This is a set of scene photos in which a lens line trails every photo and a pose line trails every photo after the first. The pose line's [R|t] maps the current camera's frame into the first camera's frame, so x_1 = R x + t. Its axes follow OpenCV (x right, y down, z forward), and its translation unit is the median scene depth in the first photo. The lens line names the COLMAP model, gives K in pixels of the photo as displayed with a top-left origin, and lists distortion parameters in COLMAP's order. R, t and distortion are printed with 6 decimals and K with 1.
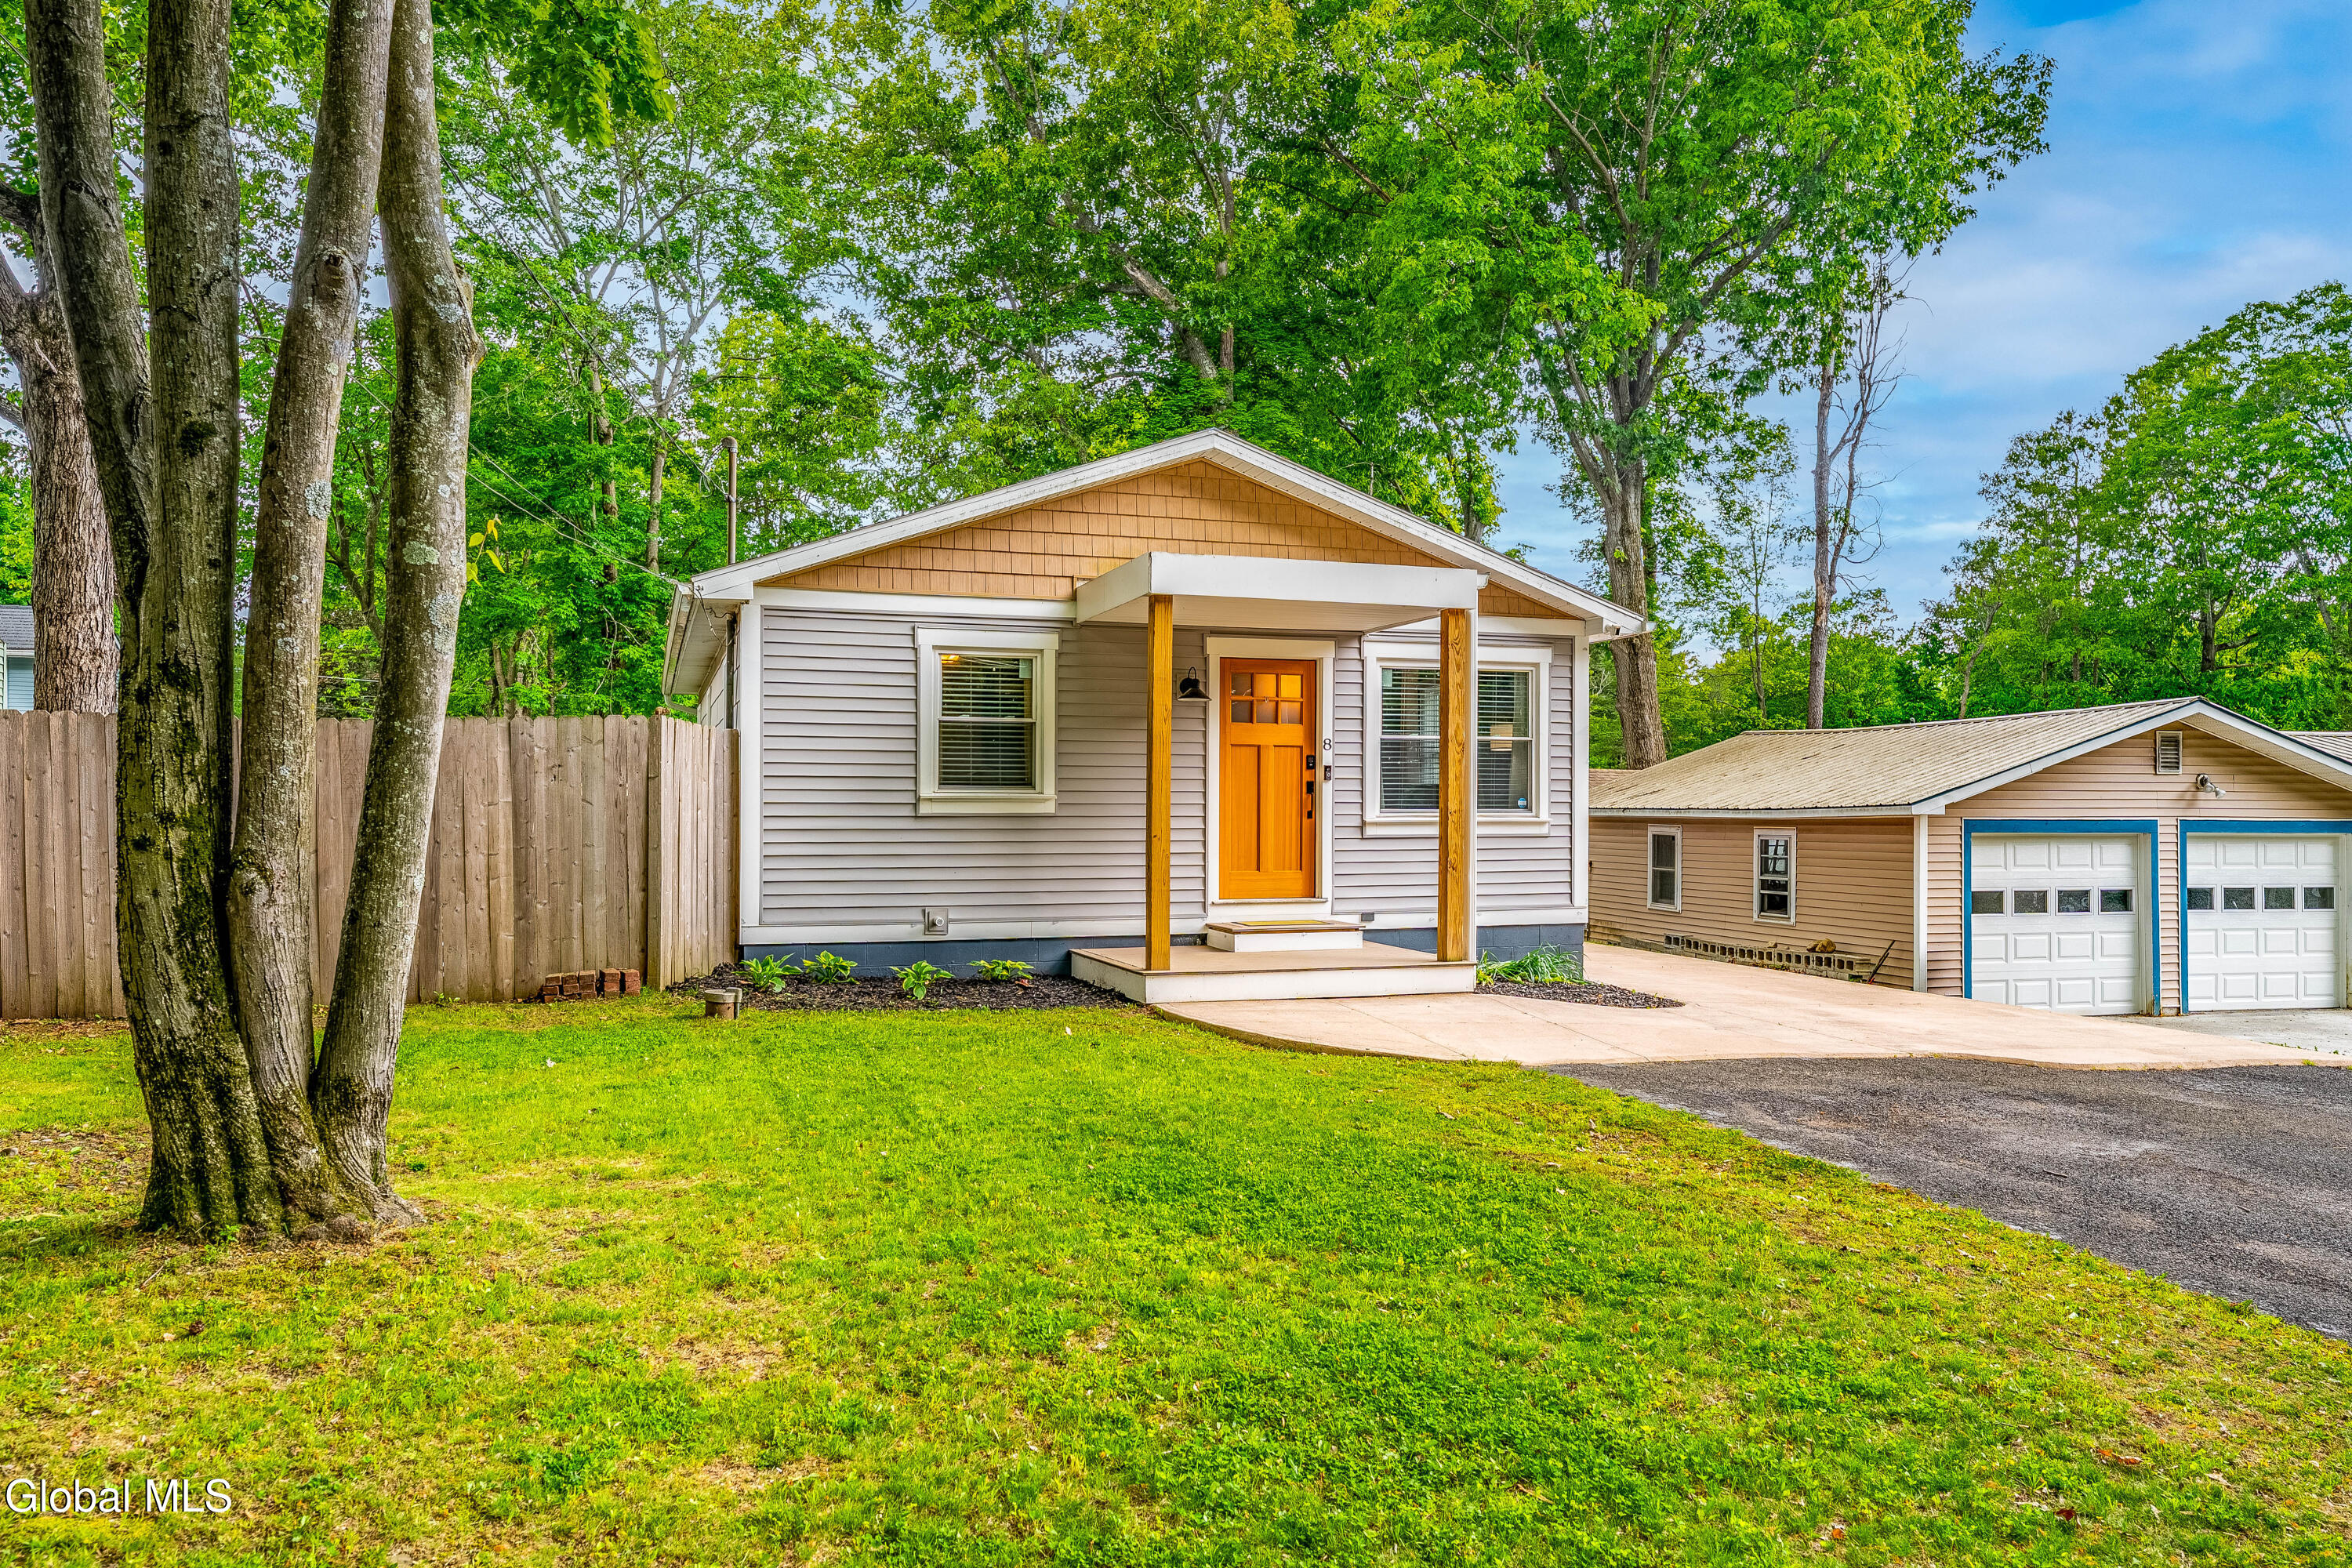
lens RADIAL K [[1644.5, 0, 1222.3], [0, 1644.5, 838.4], [0, 0, 1]] dist [-0.001549, 0.004861]
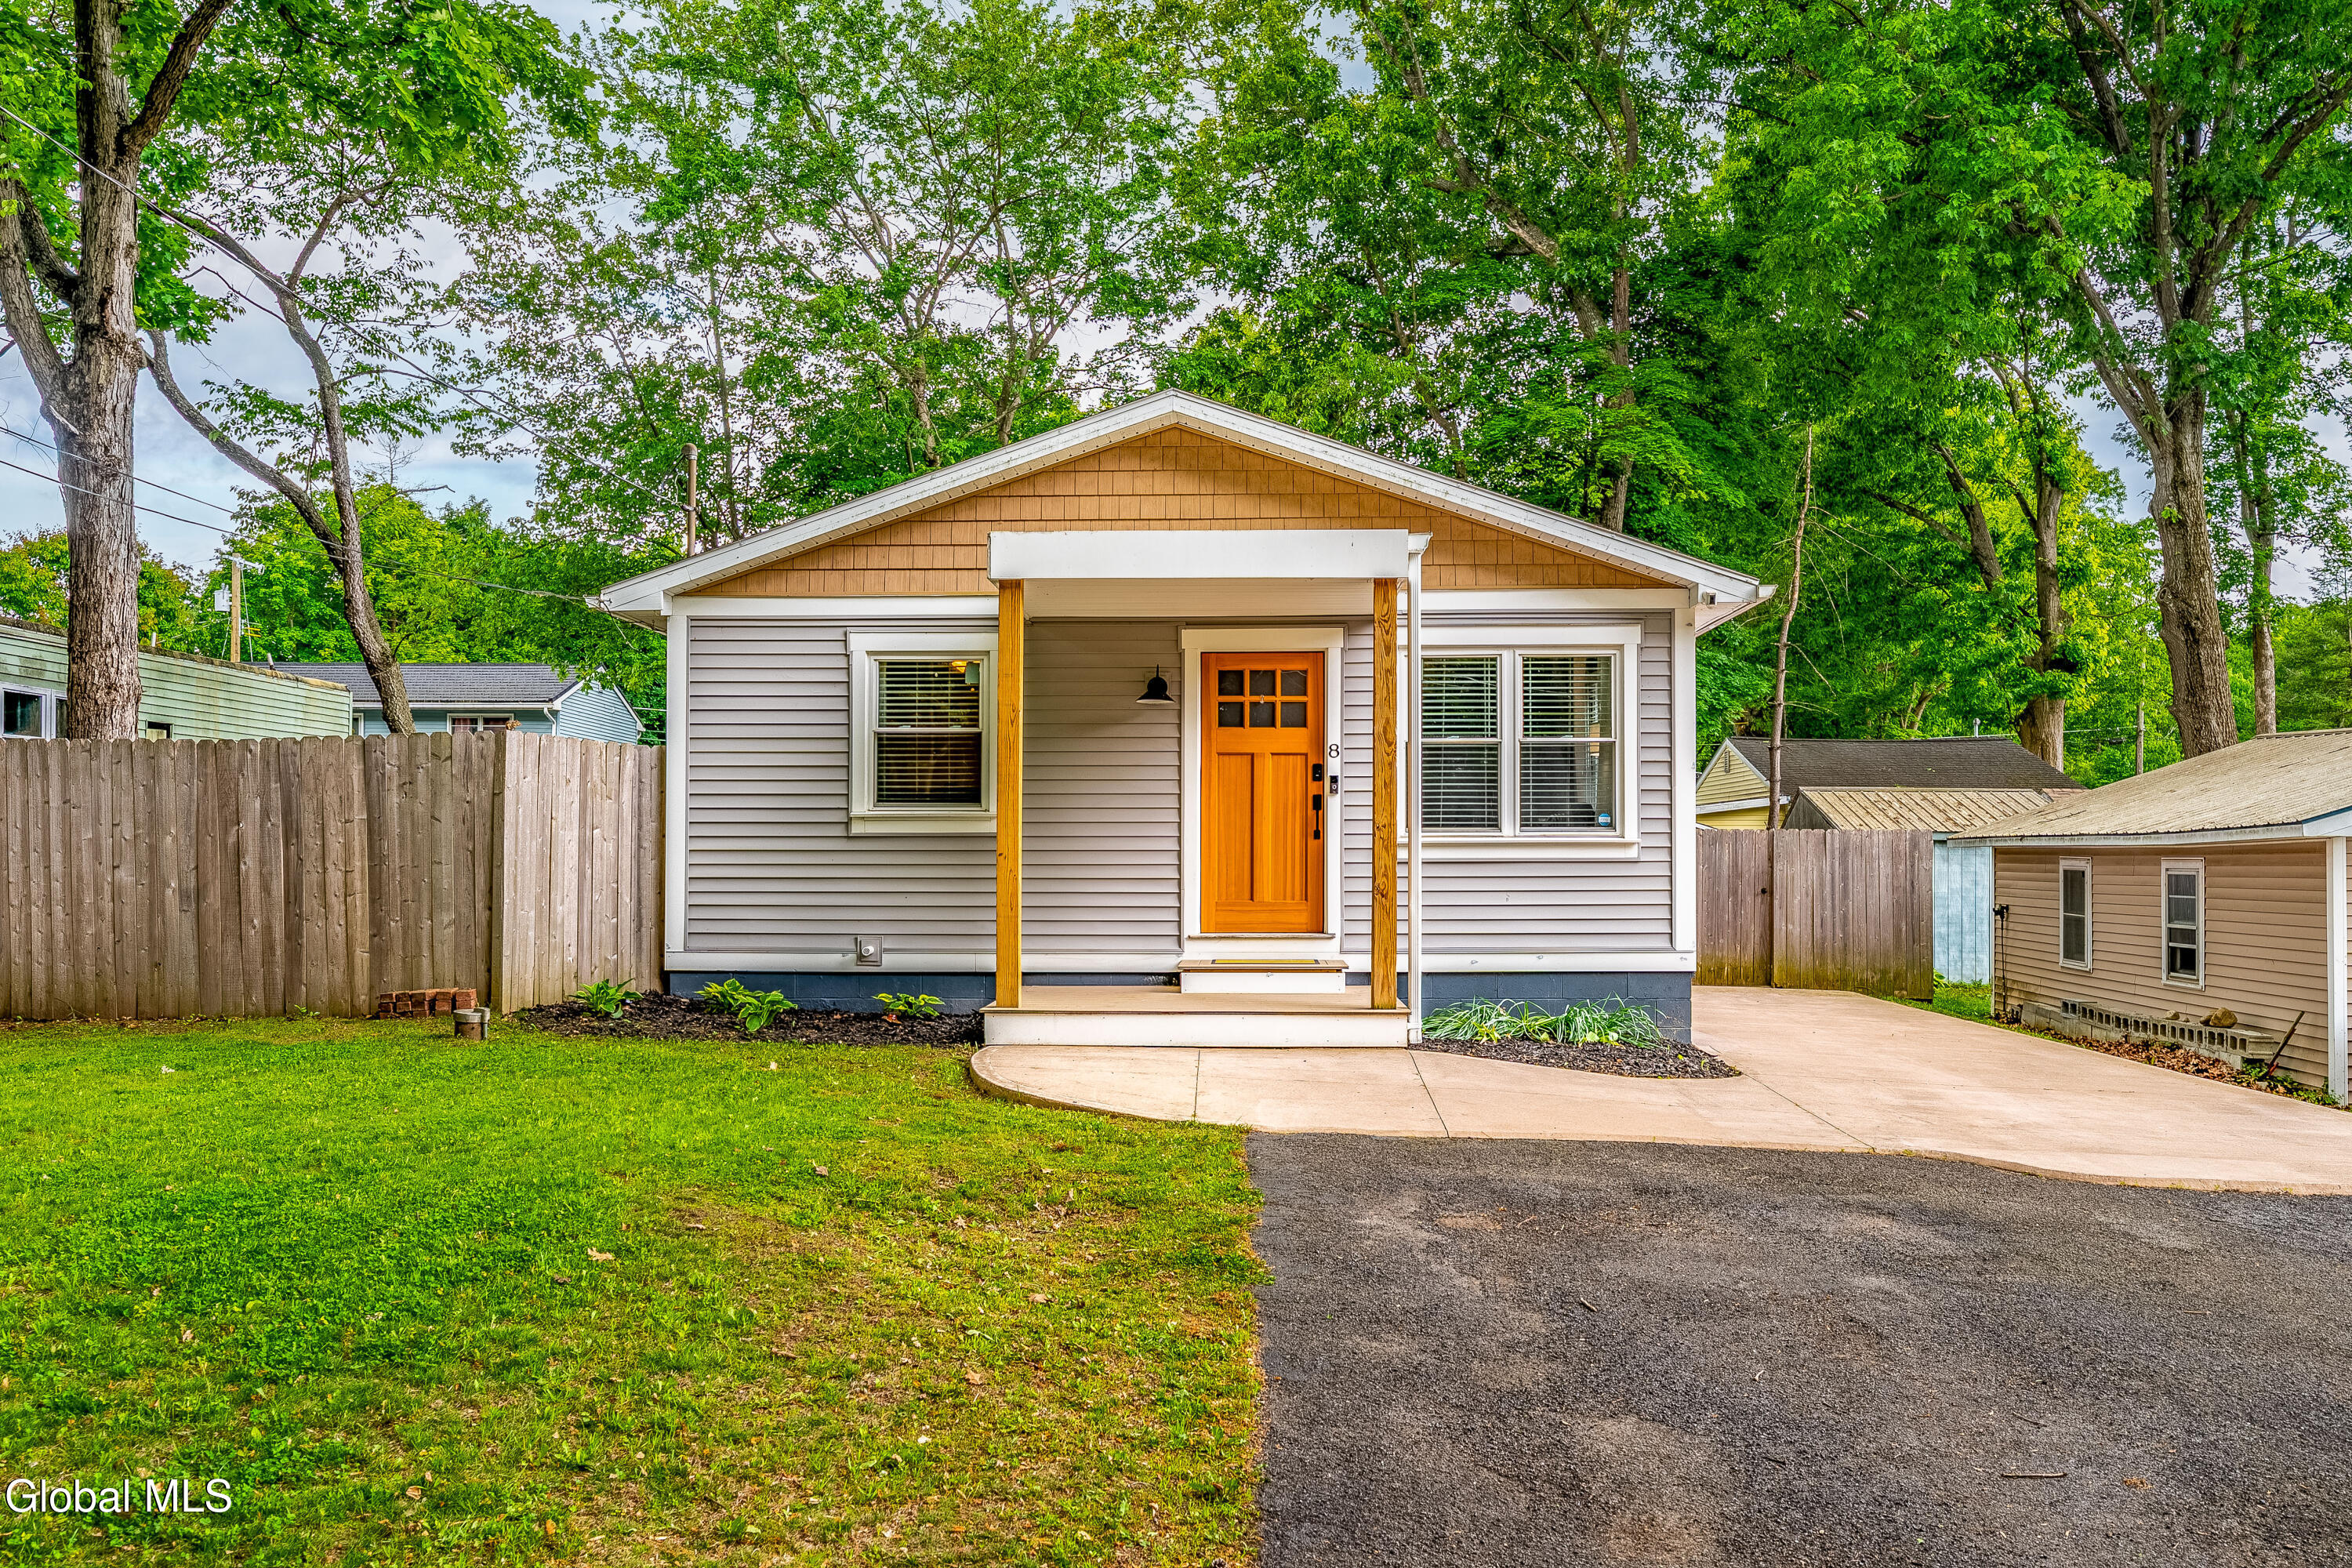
lens RADIAL K [[1823.4, 0, 1195.0], [0, 1823.4, 848.9], [0, 0, 1]] dist [0.007040, -0.011883]
pose [[0.934353, -0.002864, -0.356338, 0.372114], [-0.004503, 0.999793, -0.019843, 0.013455], [0.356321, 0.020145, 0.934147, 0.116745]]
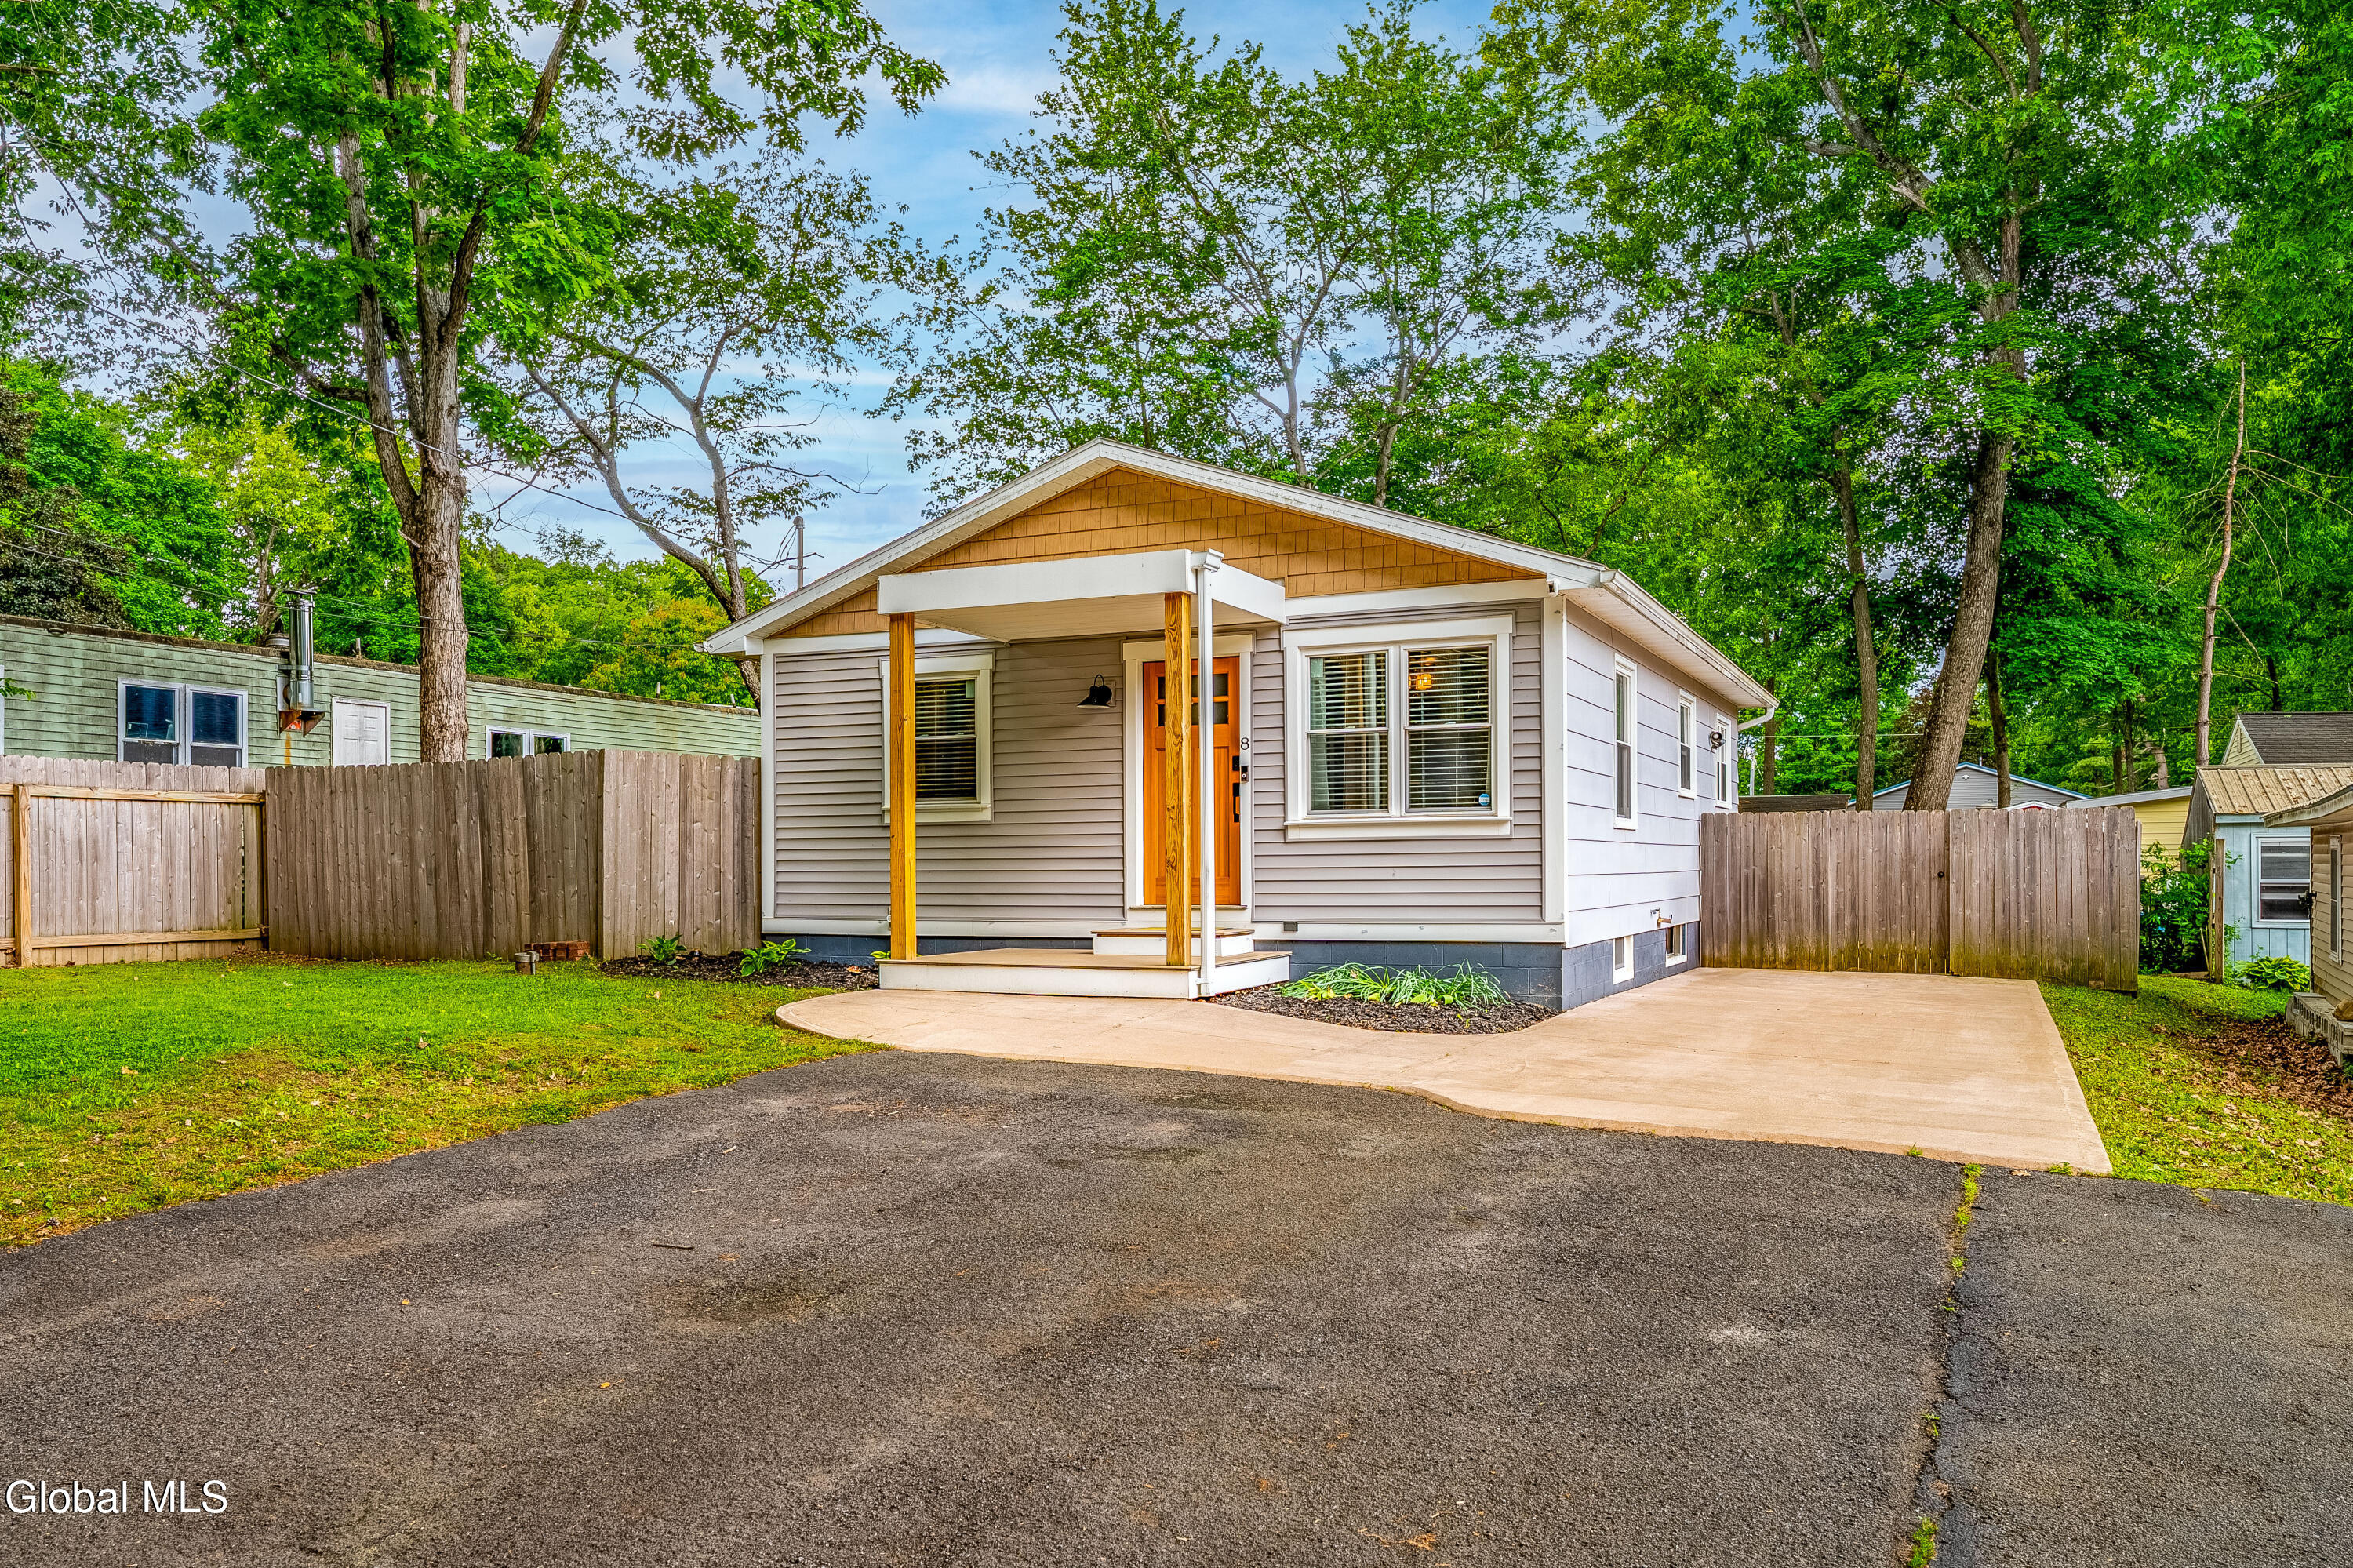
lens RADIAL K [[1824.2, 0, 1232.8], [0, 1824.2, 889.3], [0, 0, 1]] dist [0.007040, -0.011883]
pose [[0.714278, 0.002321, -0.699859, 0.899594], [-0.003828, 0.999992, -0.000591, 0.031197], [0.699852, 0.003101, 0.714281, 0.272840]]
